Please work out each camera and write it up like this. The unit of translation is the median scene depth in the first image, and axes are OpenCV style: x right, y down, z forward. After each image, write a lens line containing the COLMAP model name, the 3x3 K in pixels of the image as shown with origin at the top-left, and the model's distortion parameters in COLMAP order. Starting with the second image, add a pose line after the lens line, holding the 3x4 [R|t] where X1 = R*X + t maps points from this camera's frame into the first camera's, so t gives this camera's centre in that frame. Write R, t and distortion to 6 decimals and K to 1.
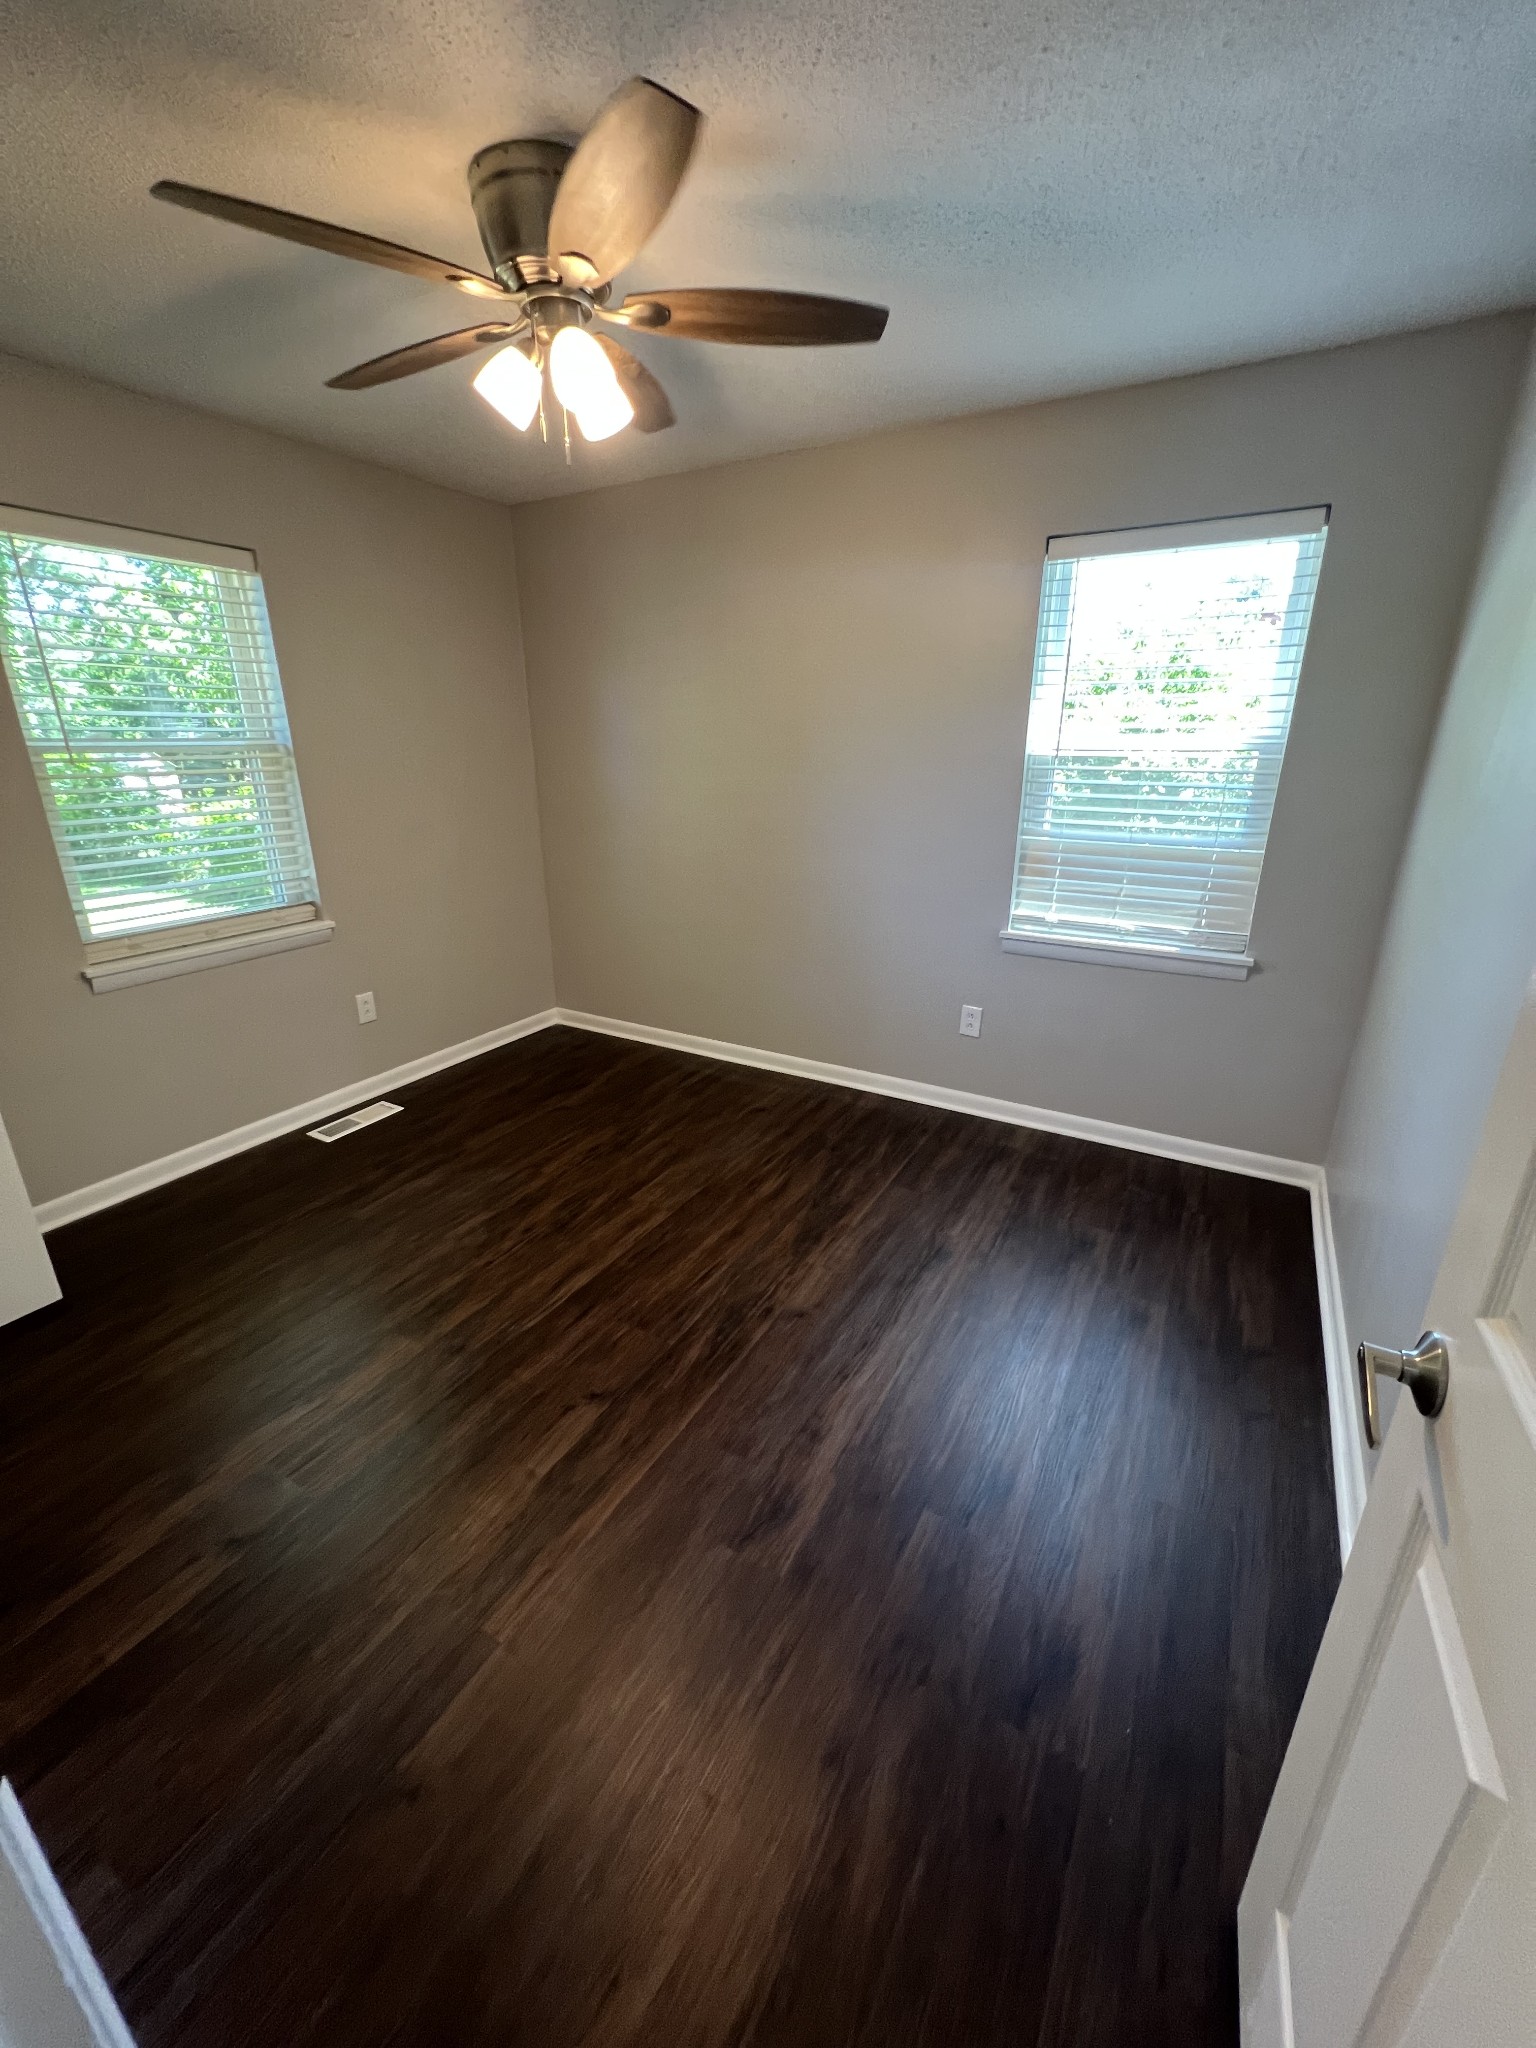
lens RADIAL K [[817.0, 0, 768.0], [0, 817.0, 1024.0], [0, 0, 1]] dist [-0.003235, 0.000877]
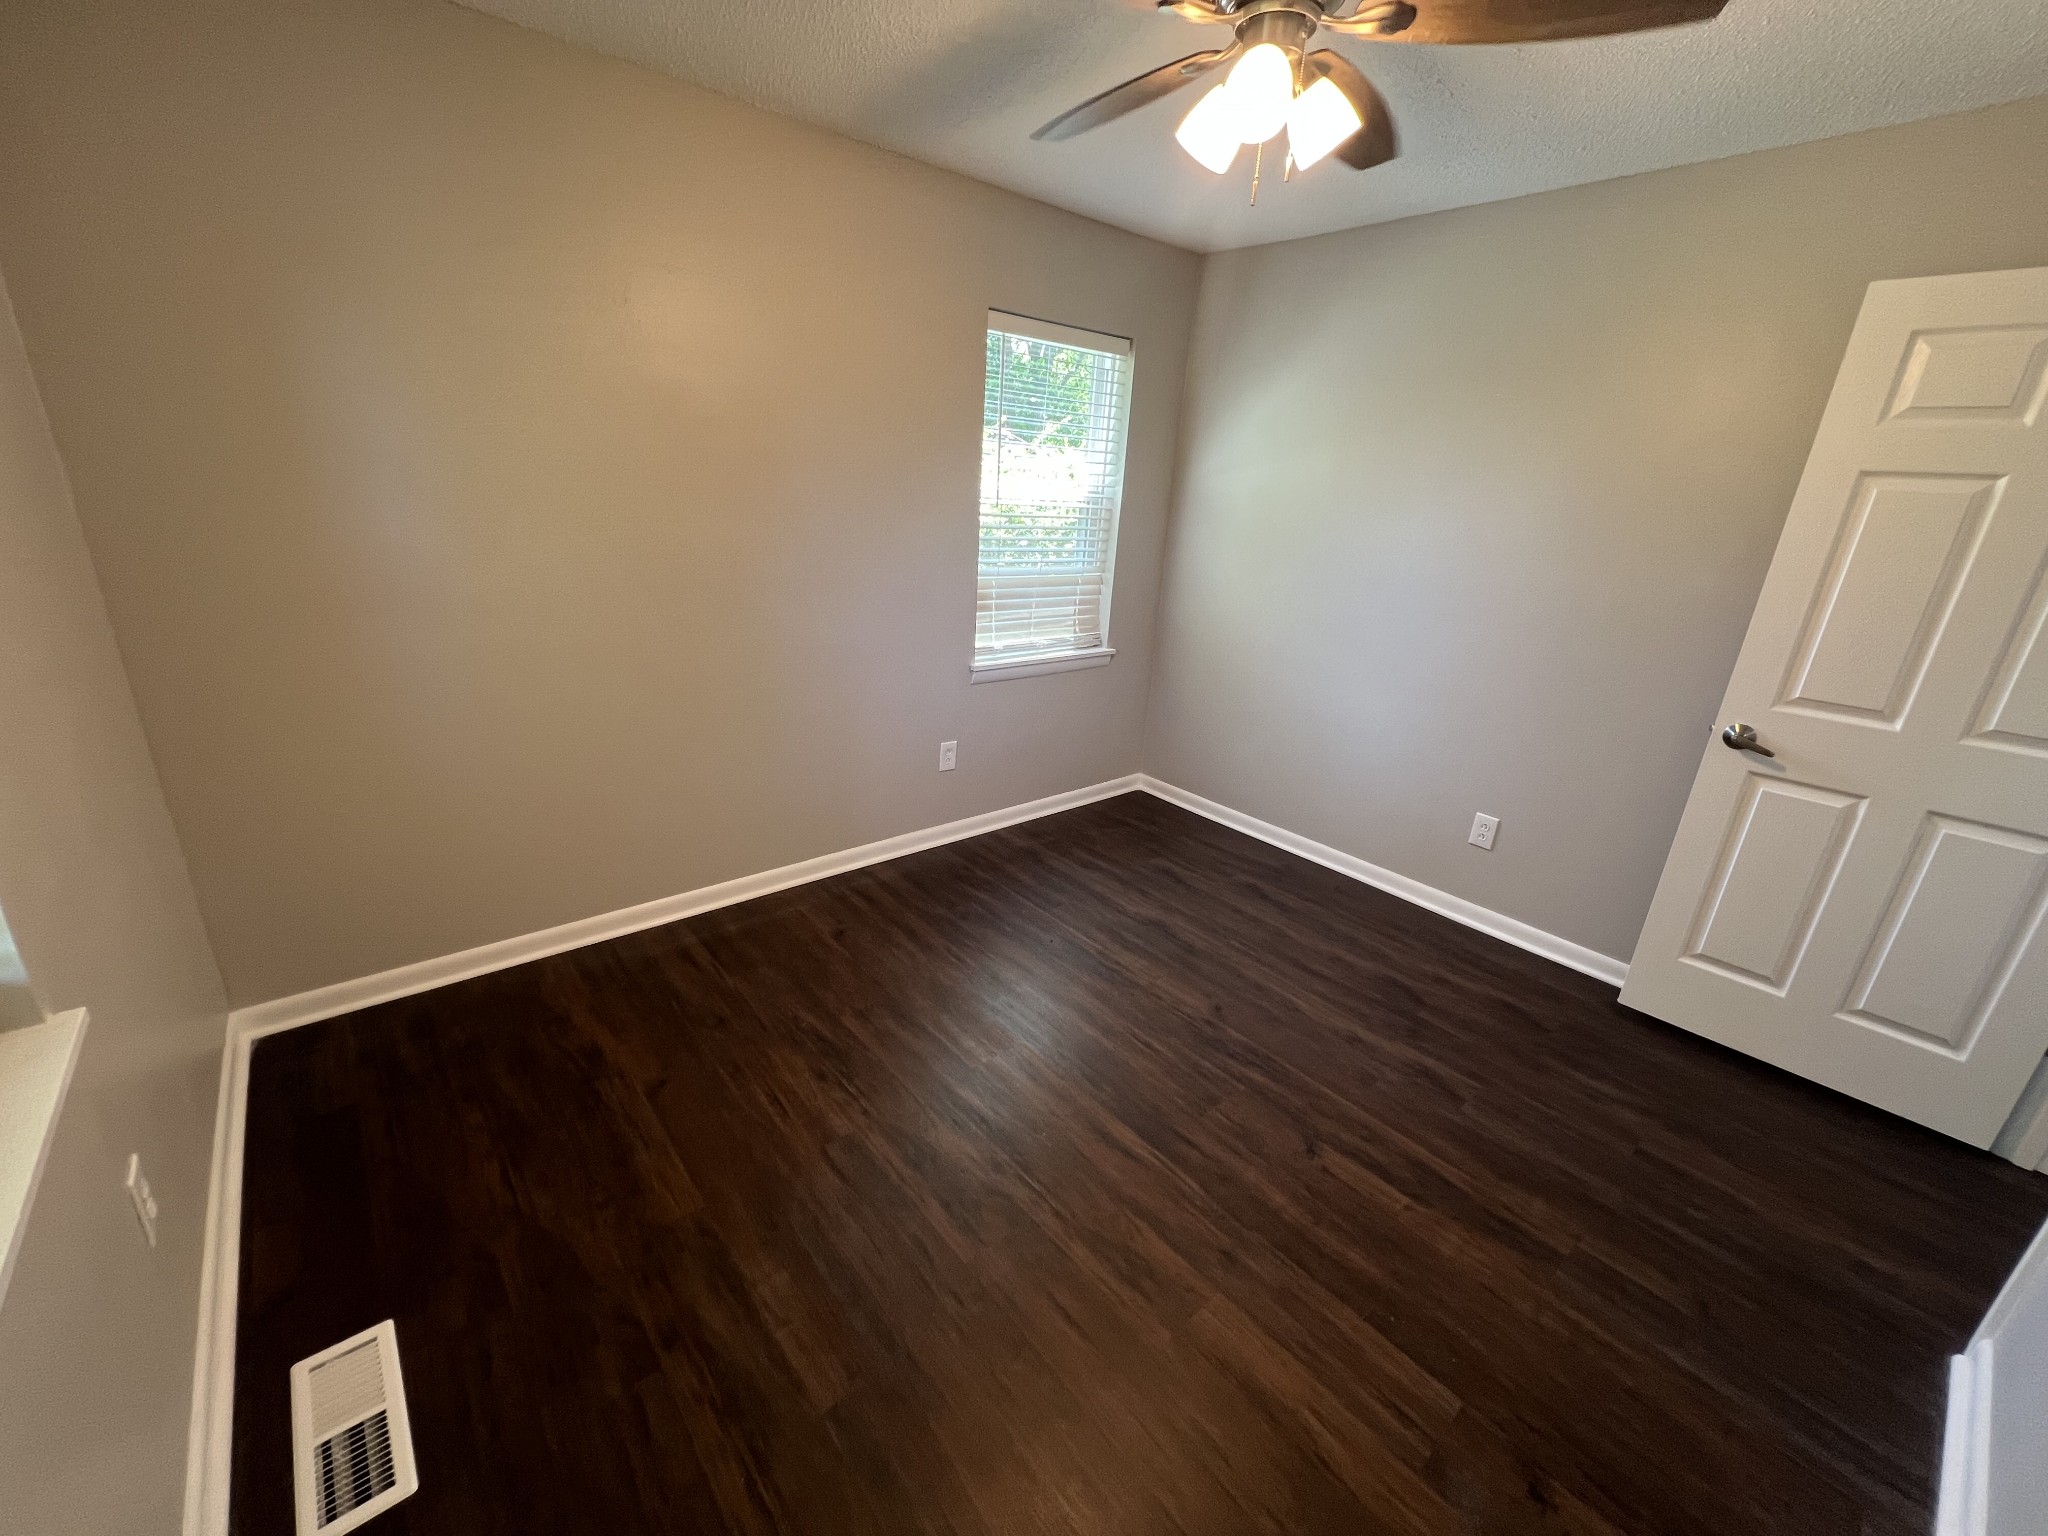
lens RADIAL K [[817.0, 0, 1021.7], [0, 817.0, 767.8], [0, 0, 1]] dist [-0.003235, 0.000877]
pose [[0.335110, -0.293875, 0.895175, -0.792166], [0.256686, 0.942648, 0.213369, -0.224649], [-0.906539, 0.158277, 0.391324, 0.601141]]
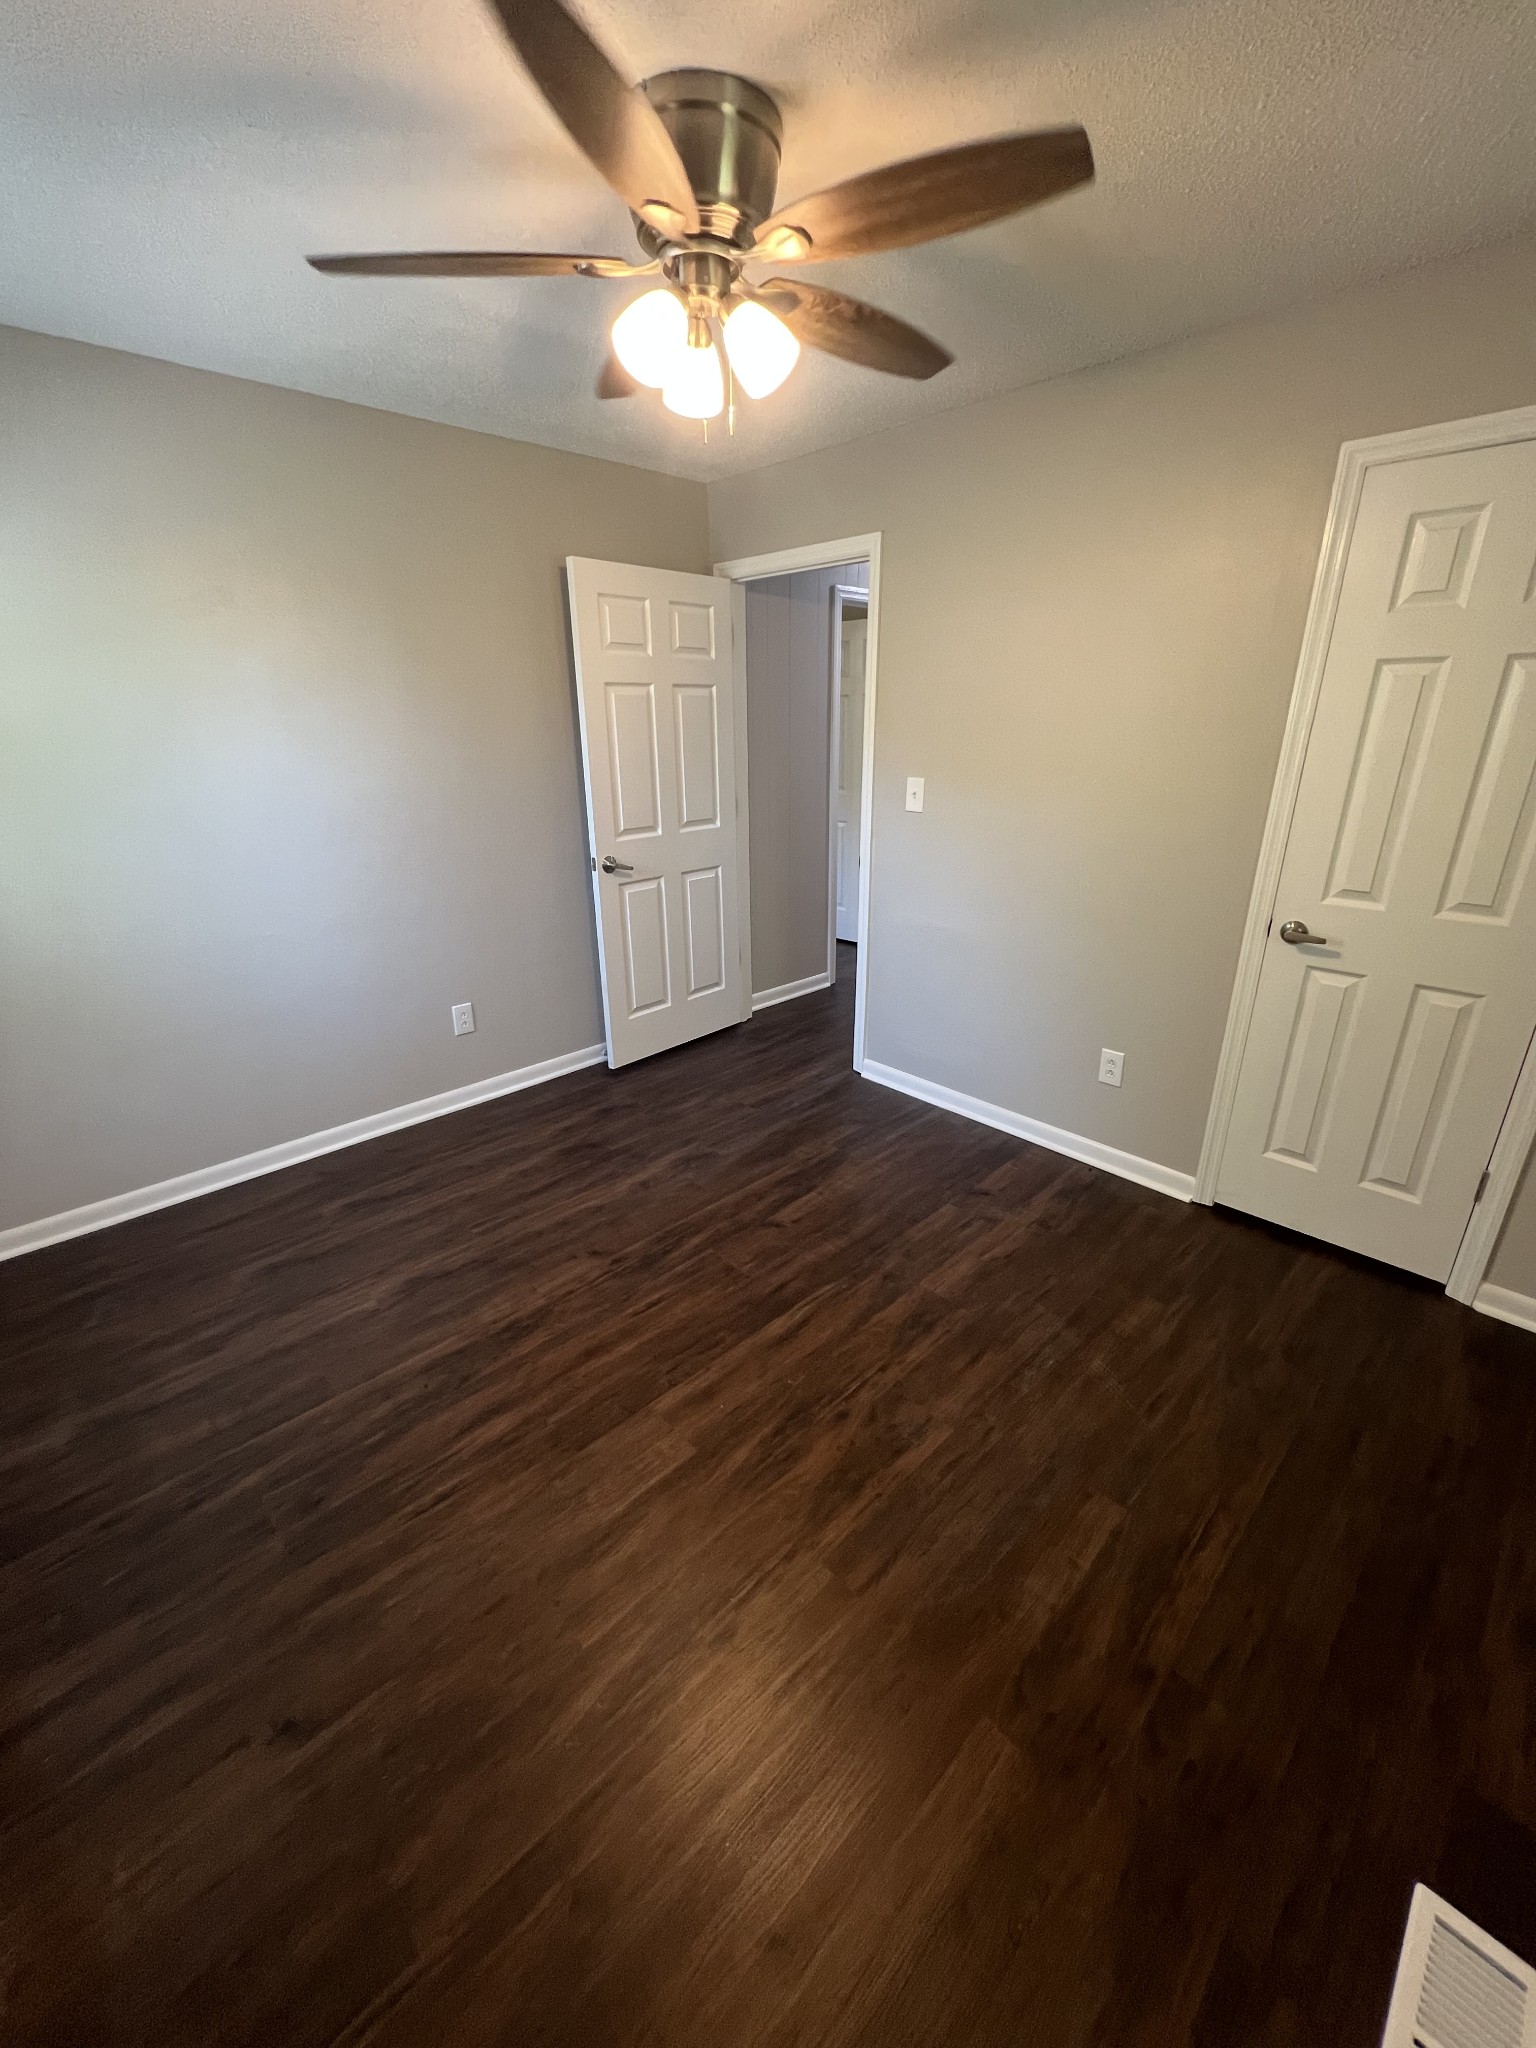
lens RADIAL K [[817.0, 0, 768.0], [0, 817.0, 1024.0], [0, 0, 1]] dist [-0.003235, 0.000877]
pose [[-0.960495, -0.087899, 0.264053, -0.371692], [0.103647, 0.767572, 0.632528, -0.464366], [-0.258278, 0.634908, -0.728138, 1.256052]]
